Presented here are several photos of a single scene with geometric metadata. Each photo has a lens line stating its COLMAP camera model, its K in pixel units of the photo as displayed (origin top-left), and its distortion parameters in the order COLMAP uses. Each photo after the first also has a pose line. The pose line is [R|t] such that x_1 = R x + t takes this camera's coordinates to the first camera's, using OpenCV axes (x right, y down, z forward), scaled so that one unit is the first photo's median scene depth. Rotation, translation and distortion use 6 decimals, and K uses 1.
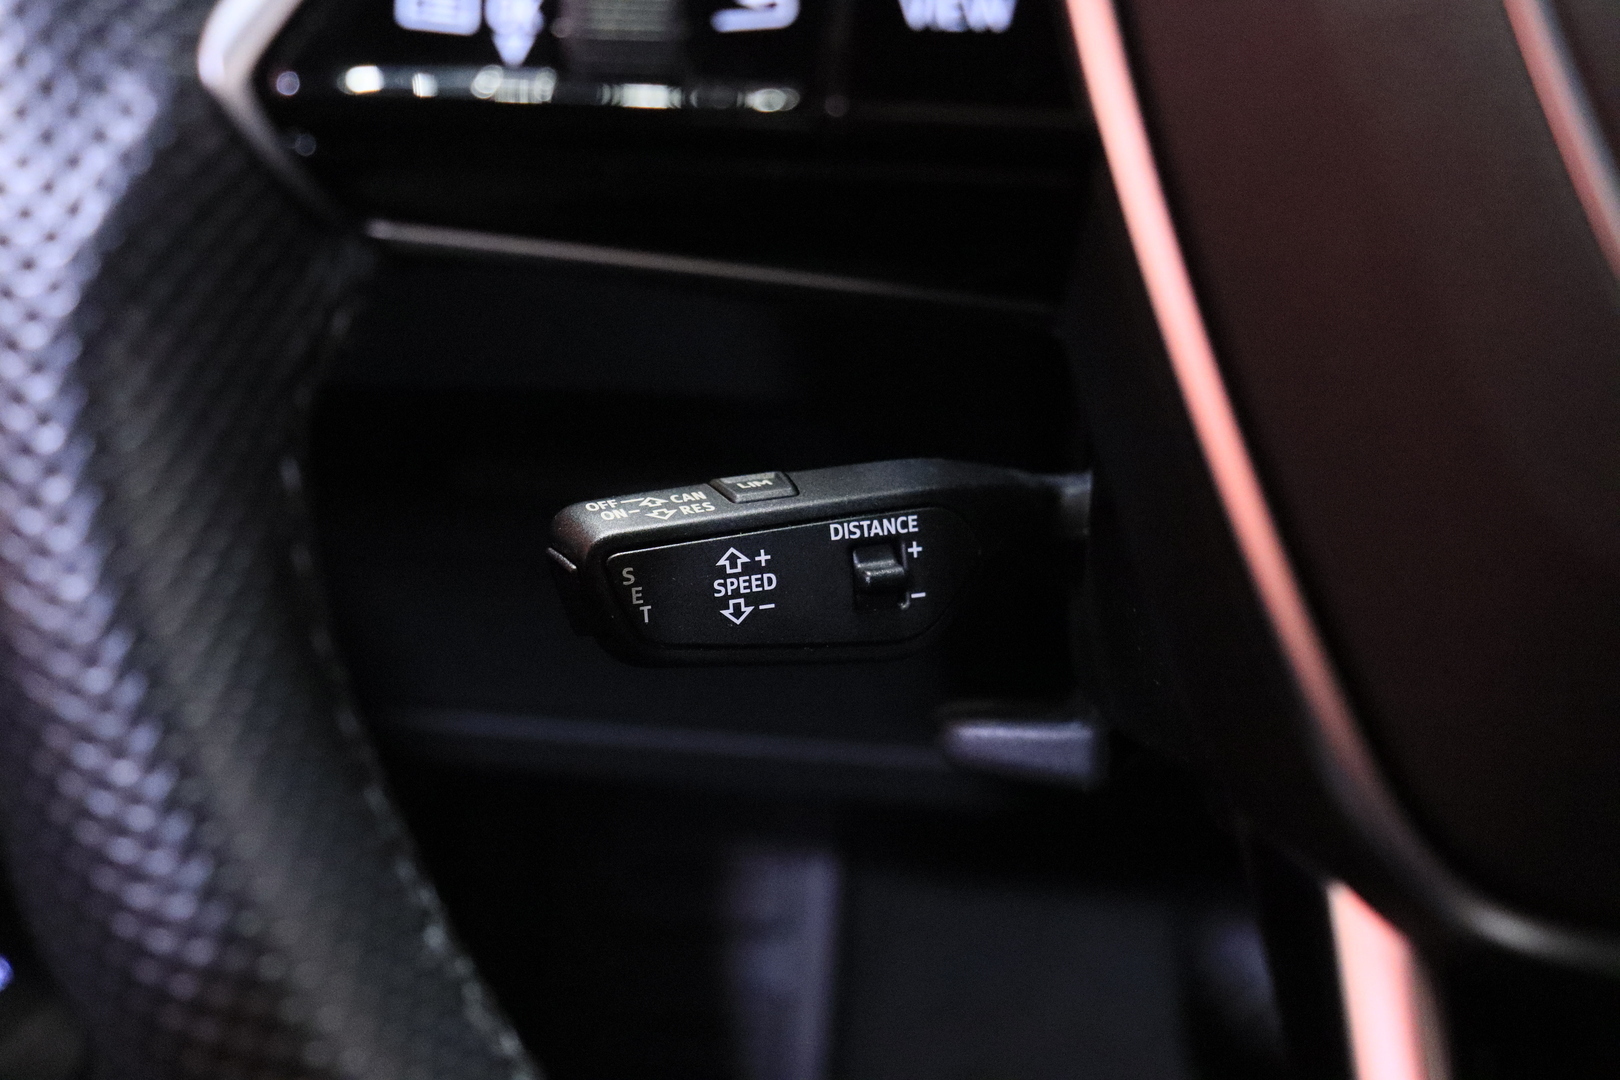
lens RADIAL K [[2073.6, 0, 810.0], [0, 2073.6, 540.0], [0, 0, 1]] dist [0.002107, 0.109449]
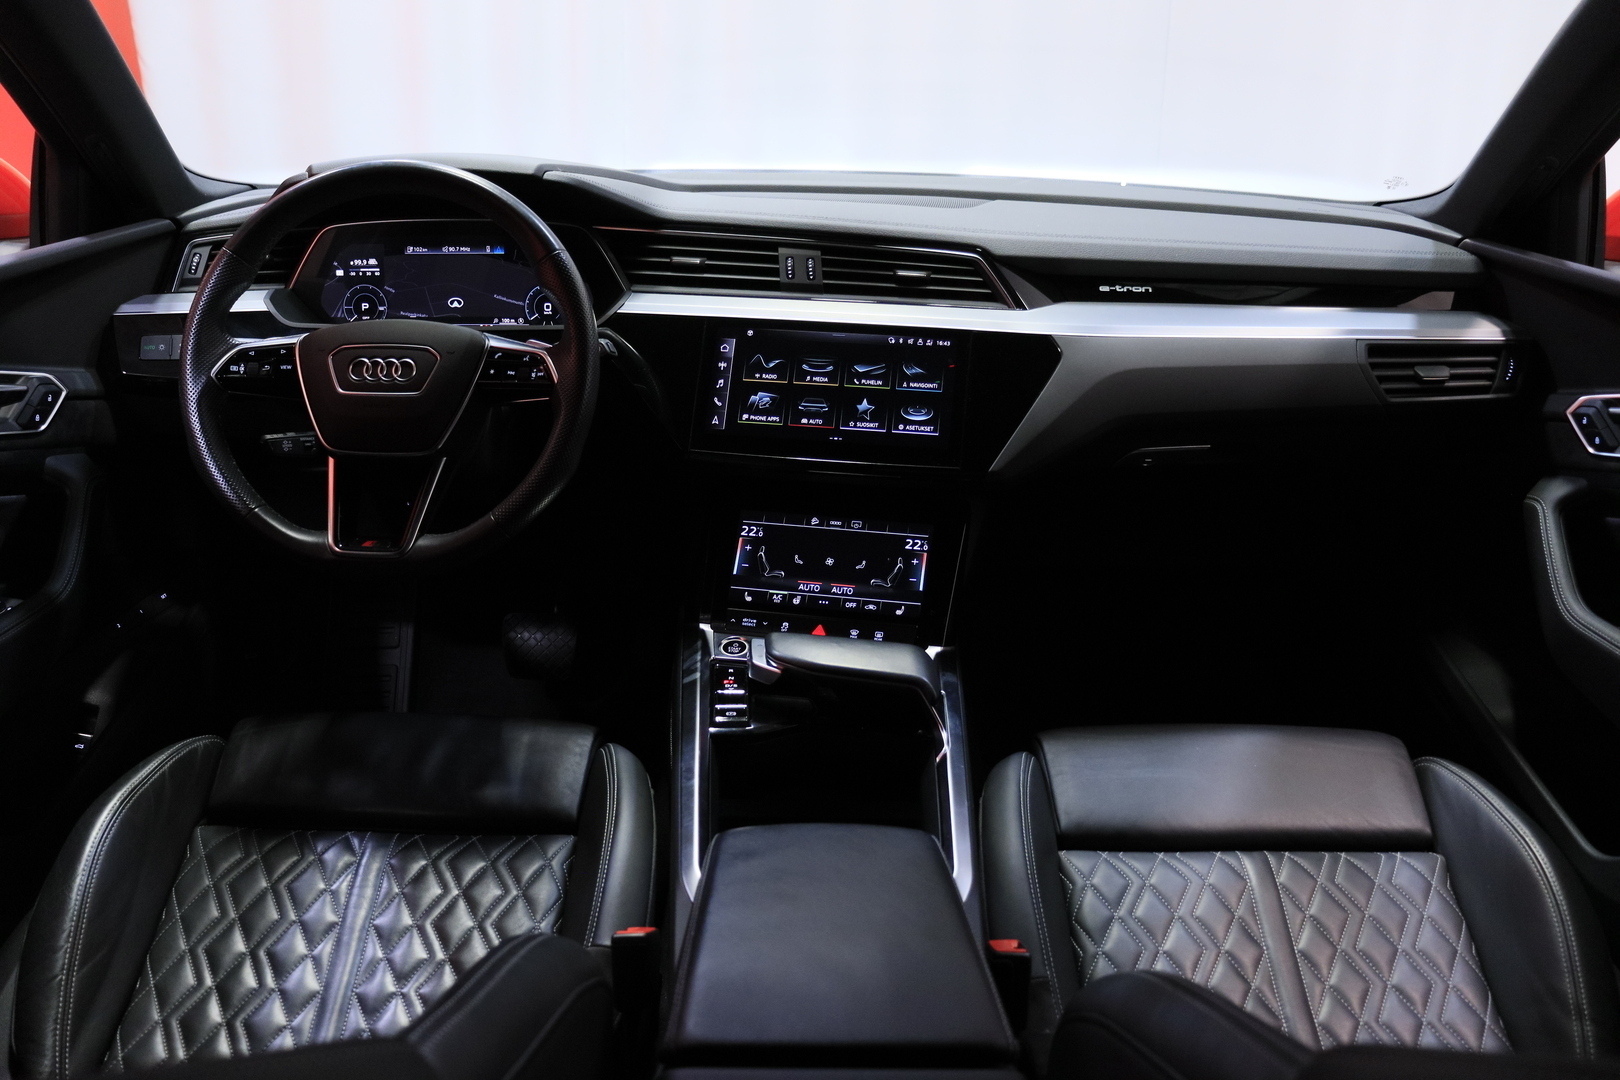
lens RADIAL K [[1339.5, 0, 810.0], [0, 1339.5, 540.0], [0, 0, 1]] dist [-0.185085, 0.184134]
pose [[0.990067, -0.032405, 0.136811, 1.131989], [0.049132, 0.991470, -0.120718, 0.979618], [-0.131732, 0.126241, 0.983214, -3.642369]]
